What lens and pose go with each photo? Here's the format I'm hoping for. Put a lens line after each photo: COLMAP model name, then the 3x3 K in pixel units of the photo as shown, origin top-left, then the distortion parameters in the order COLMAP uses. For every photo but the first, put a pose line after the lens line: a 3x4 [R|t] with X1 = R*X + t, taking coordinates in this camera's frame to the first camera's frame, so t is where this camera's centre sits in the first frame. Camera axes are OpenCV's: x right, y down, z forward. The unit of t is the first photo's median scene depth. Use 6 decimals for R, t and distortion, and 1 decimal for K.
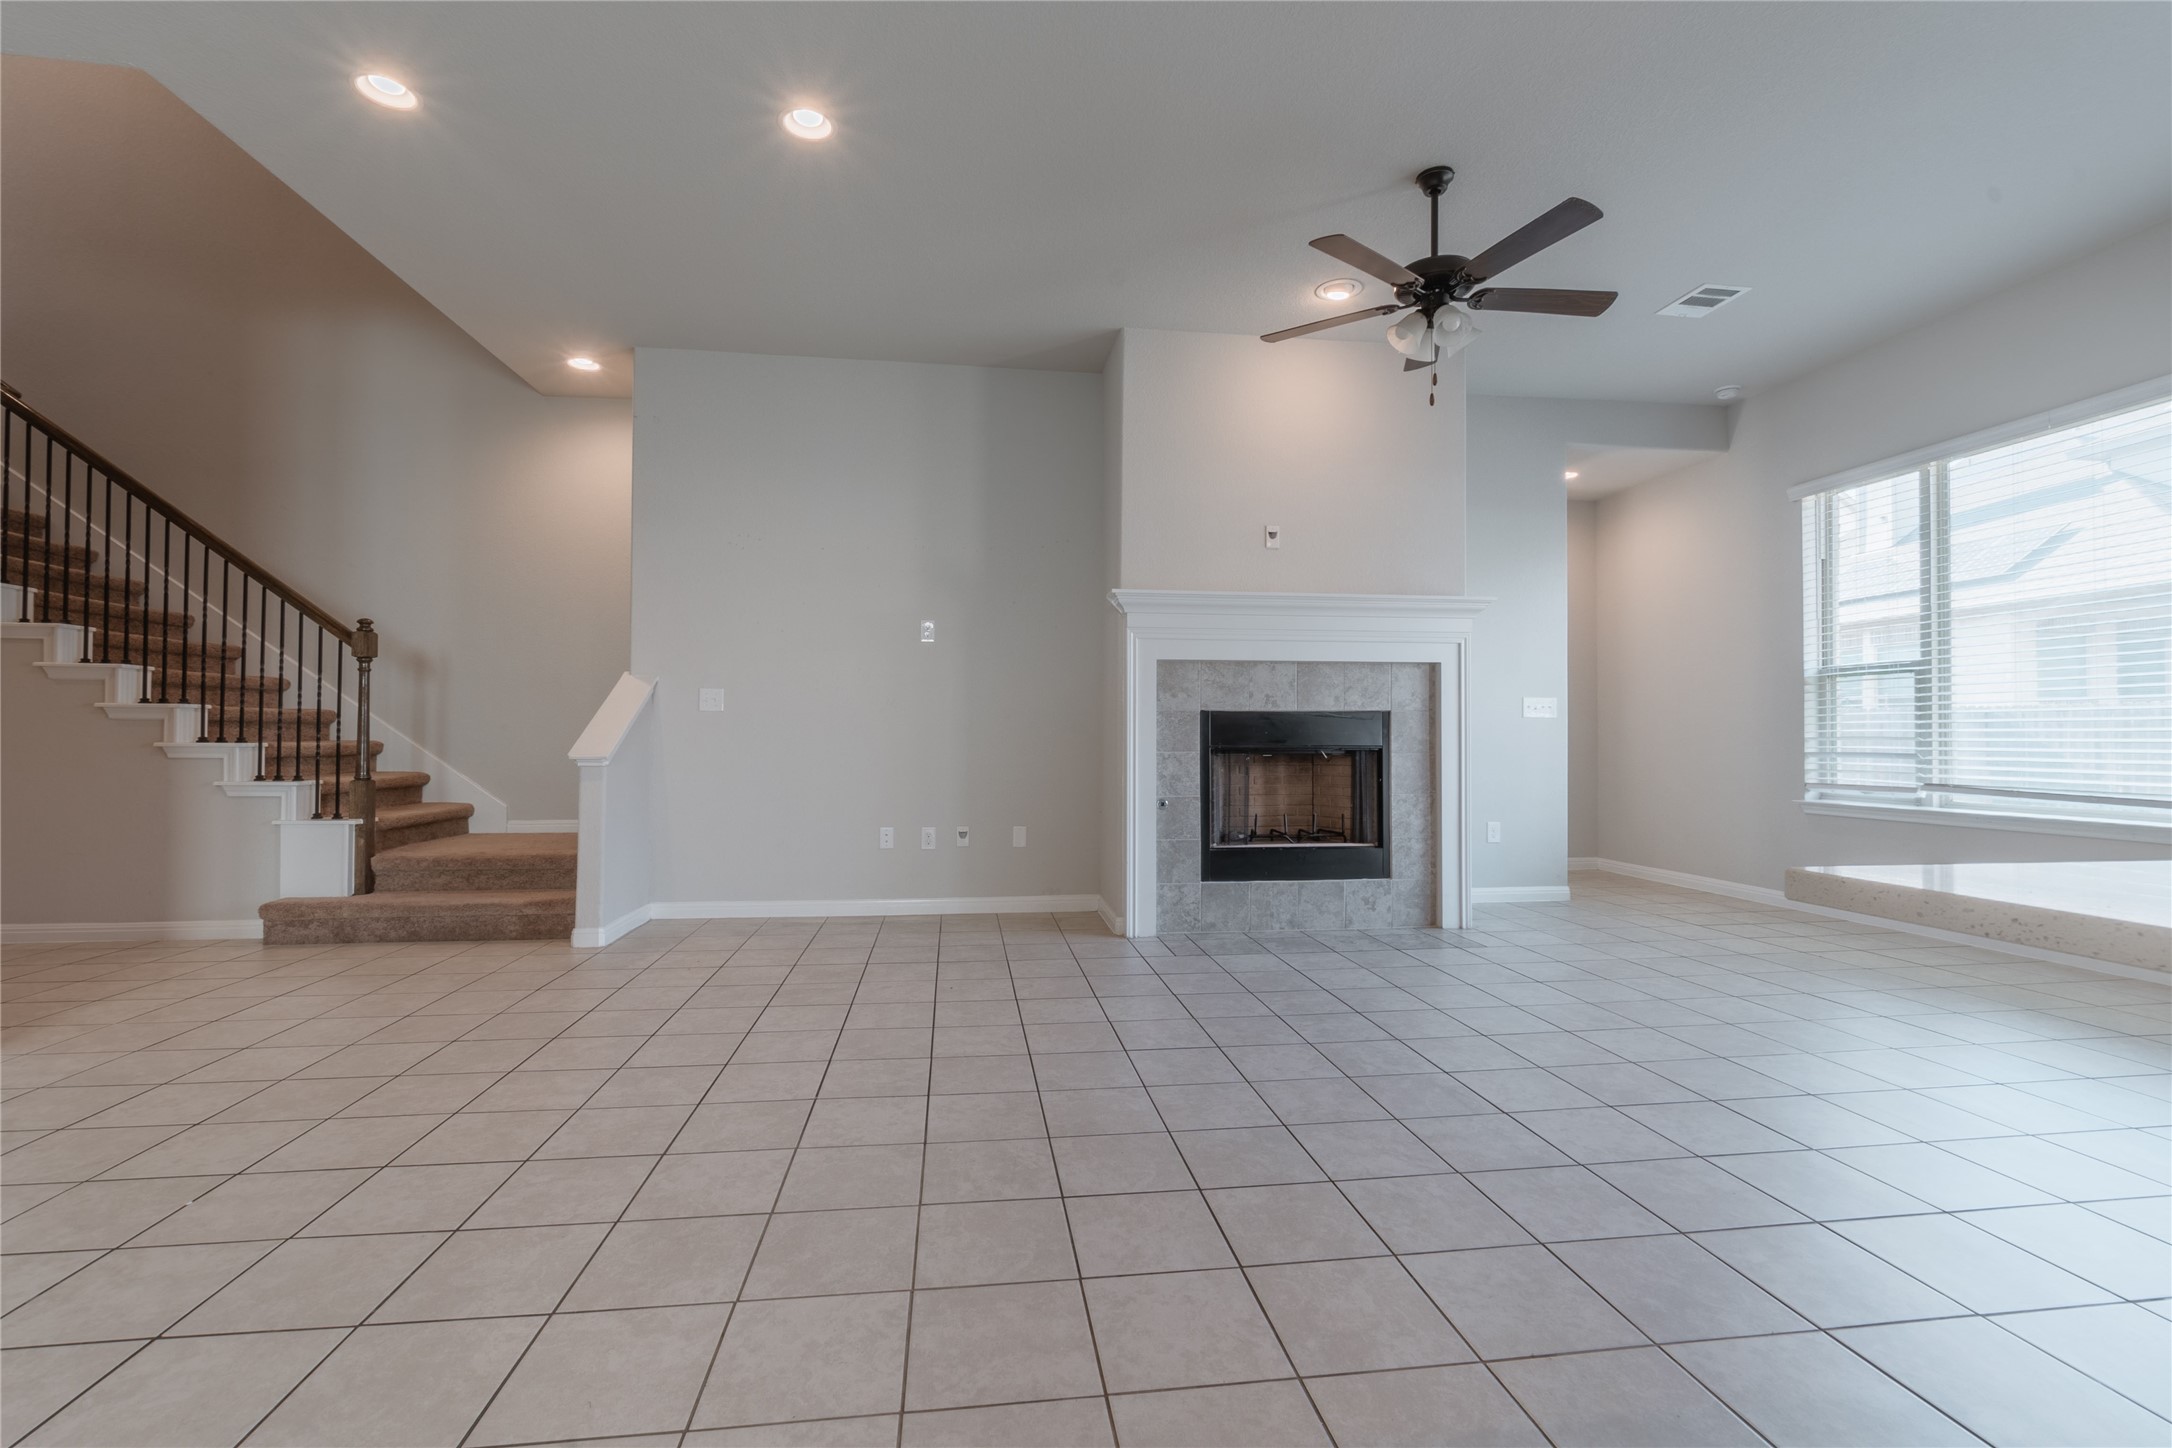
lens RADIAL K [[930.9, 0, 1076.6], [0, 930.9, 726.0], [0, 0, 1]] dist [-0.009952, 0.004016]
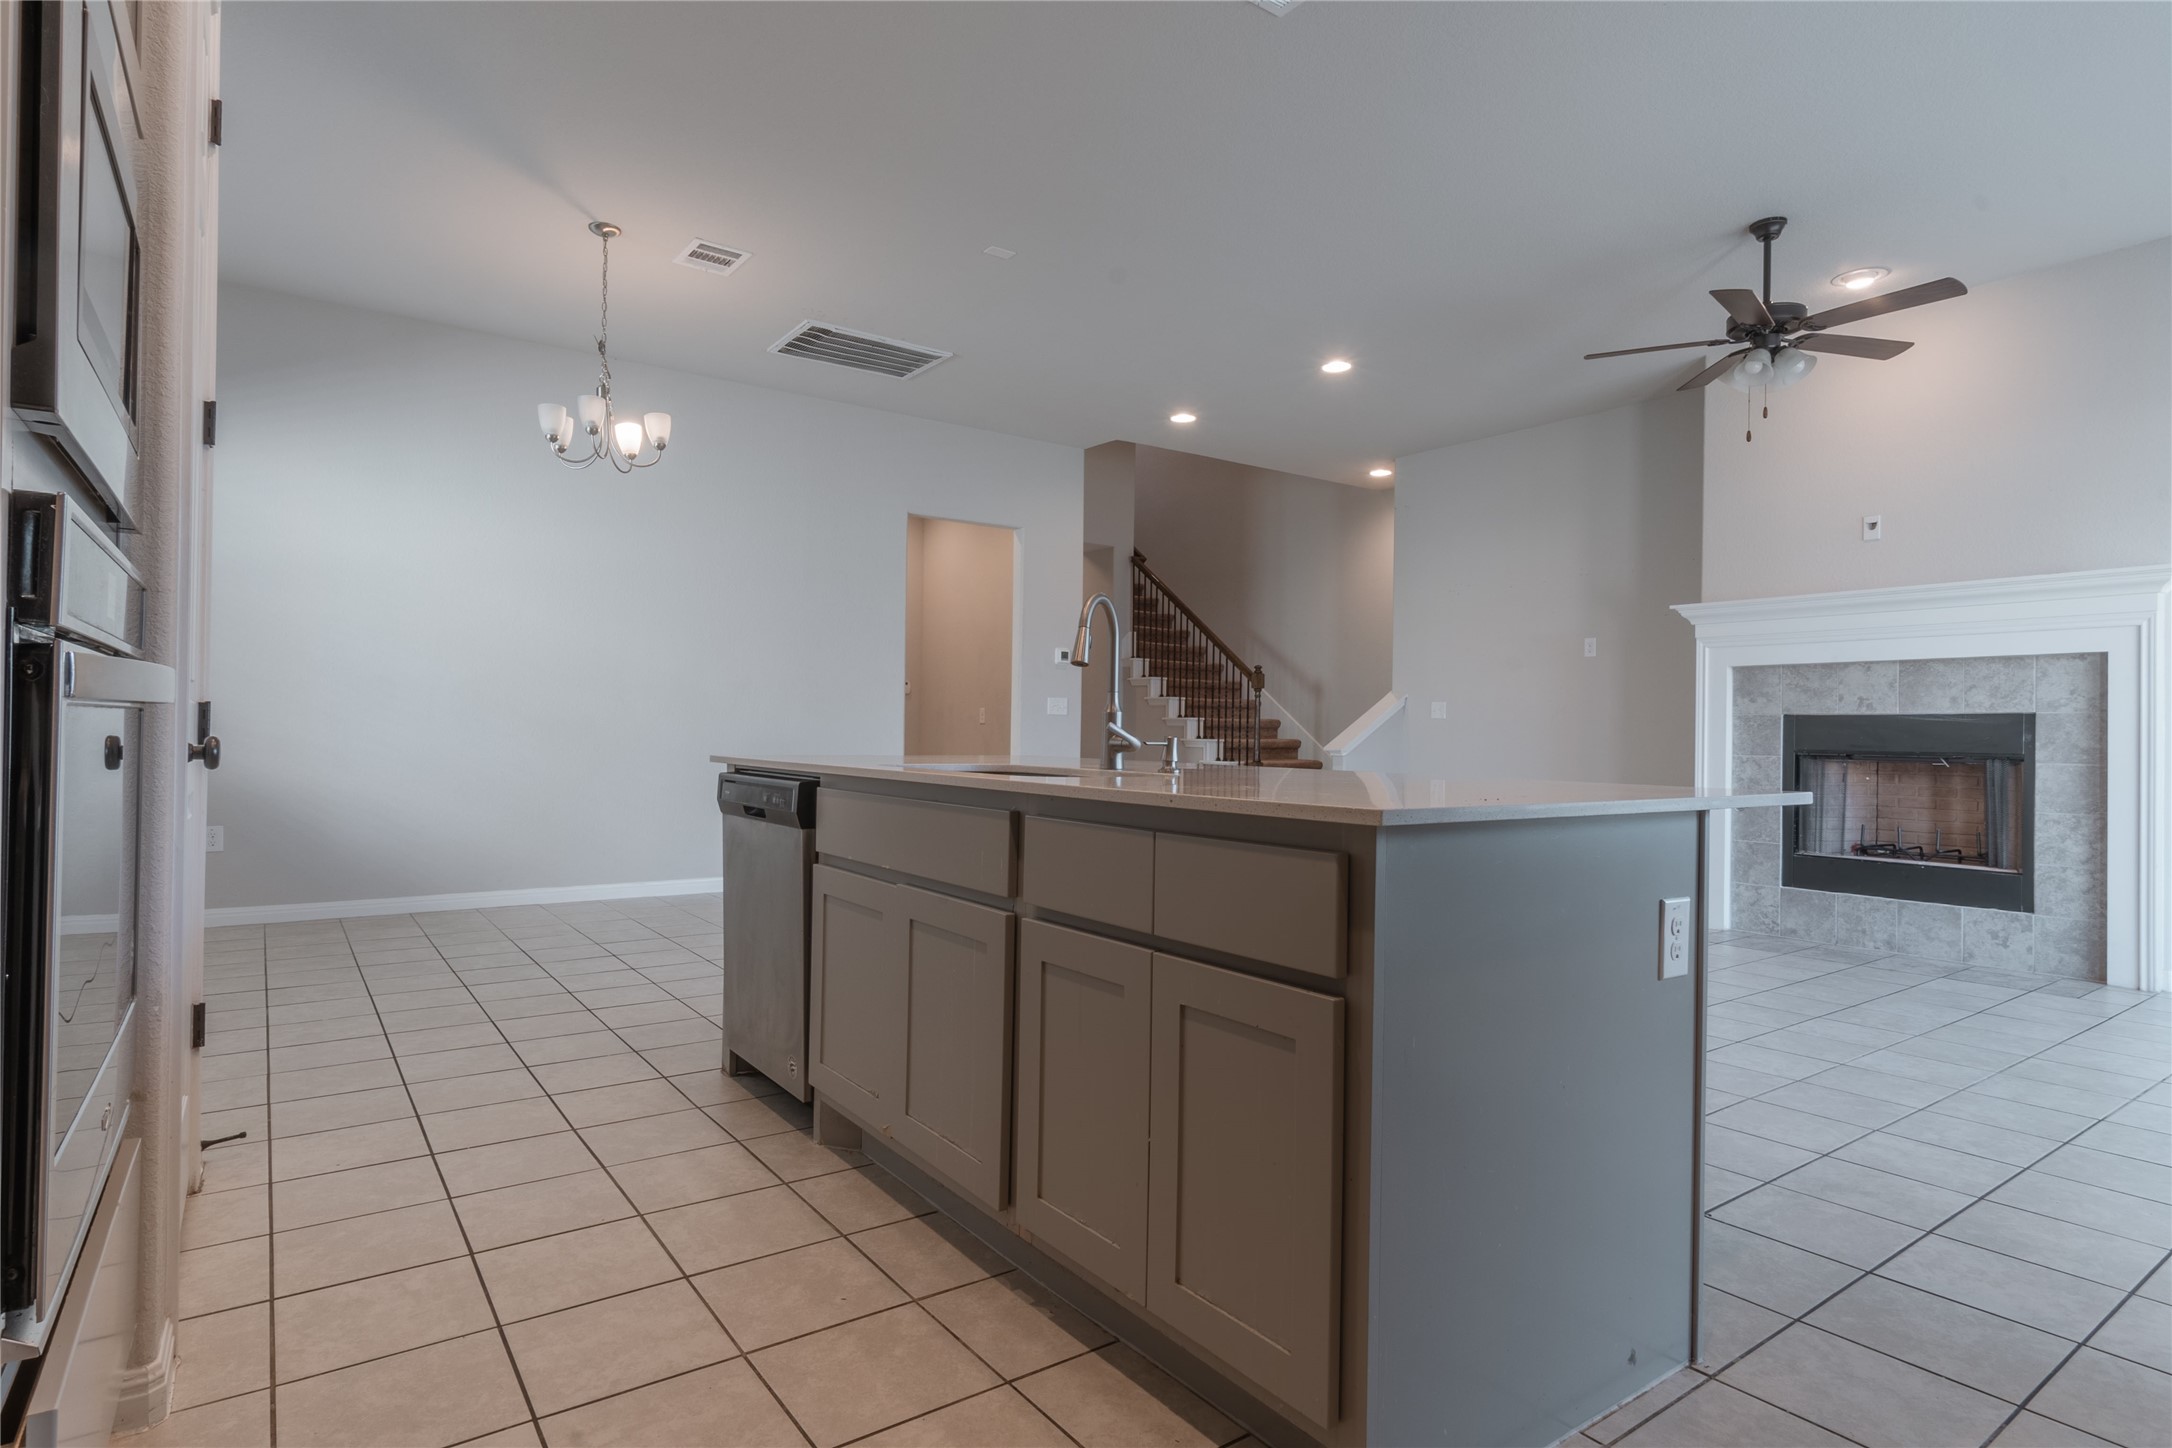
lens RADIAL K [[1136.8, 0, 1071.6], [0, 1136.8, 722.2], [0, 0, 1]] dist [-0.002195, -0.001147]
pose [[0.470816, -0.004331, -0.882221, 0.834575], [-0.001186, 0.999984, -0.005542, -0.001316], [0.882231, 0.003656, 0.470803, -0.244243]]
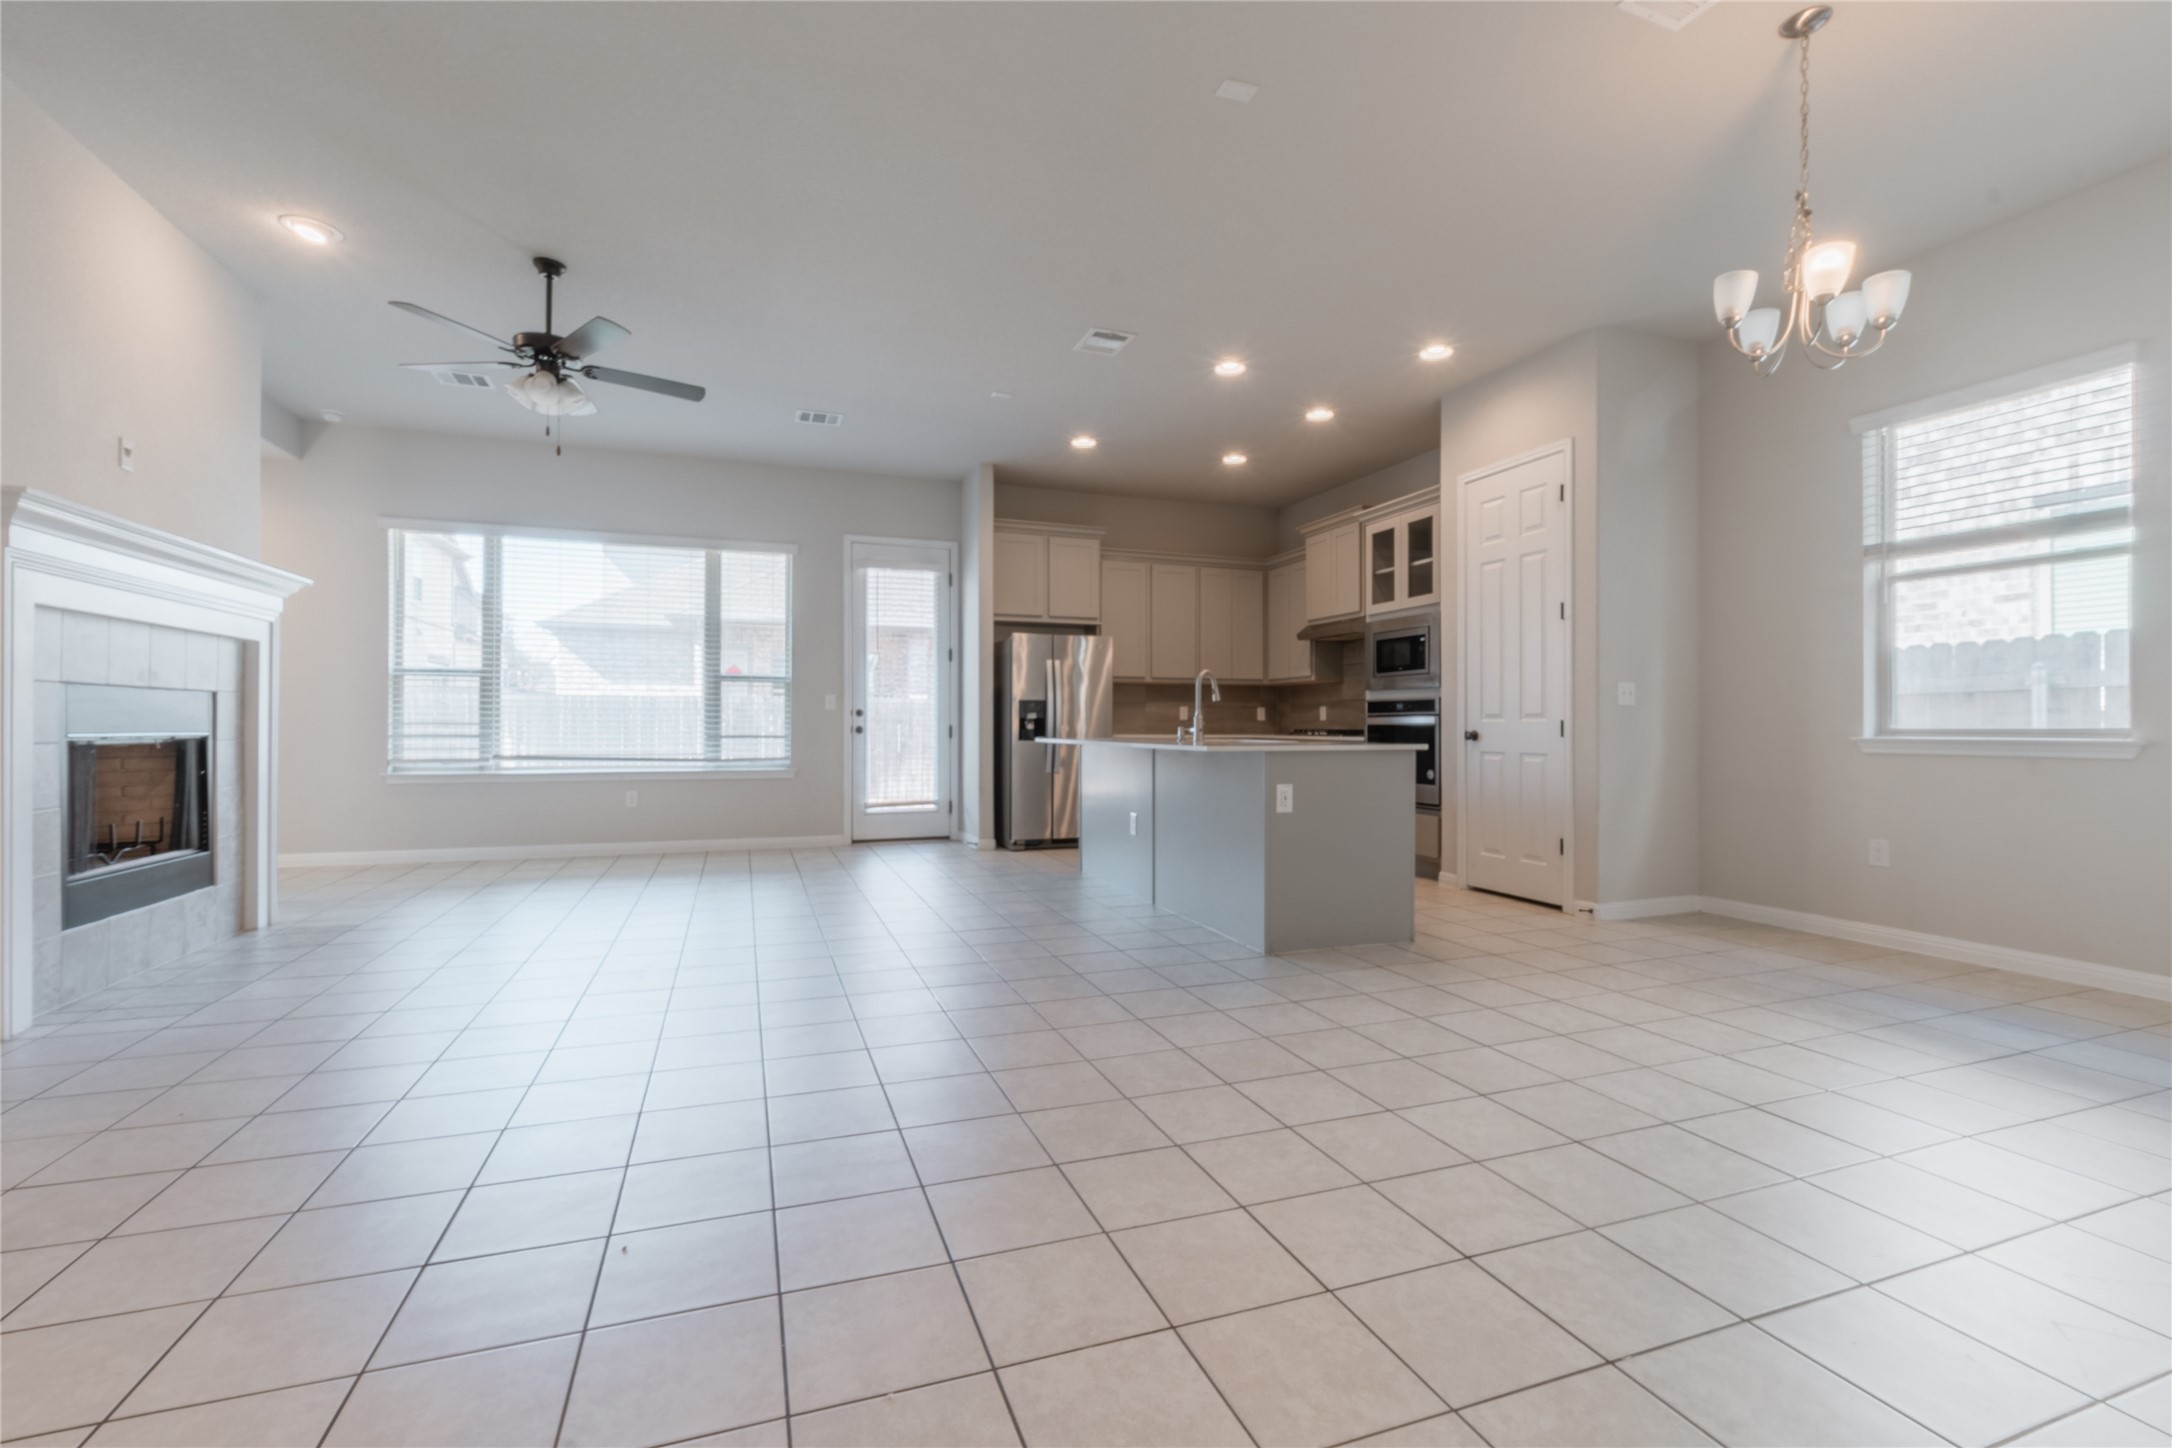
lens RADIAL K [[931.0, 0, 1071.5], [0, 931.0, 724.7], [0, 0, 1]] dist [-0.000322, -0.000016]
pose [[-0.210804, -0.000269, 0.977528, -0.680079], [-0.016570, 0.999857, -0.003298, 0.004121], [-0.977388, -0.016893, -0.210778, 0.407795]]
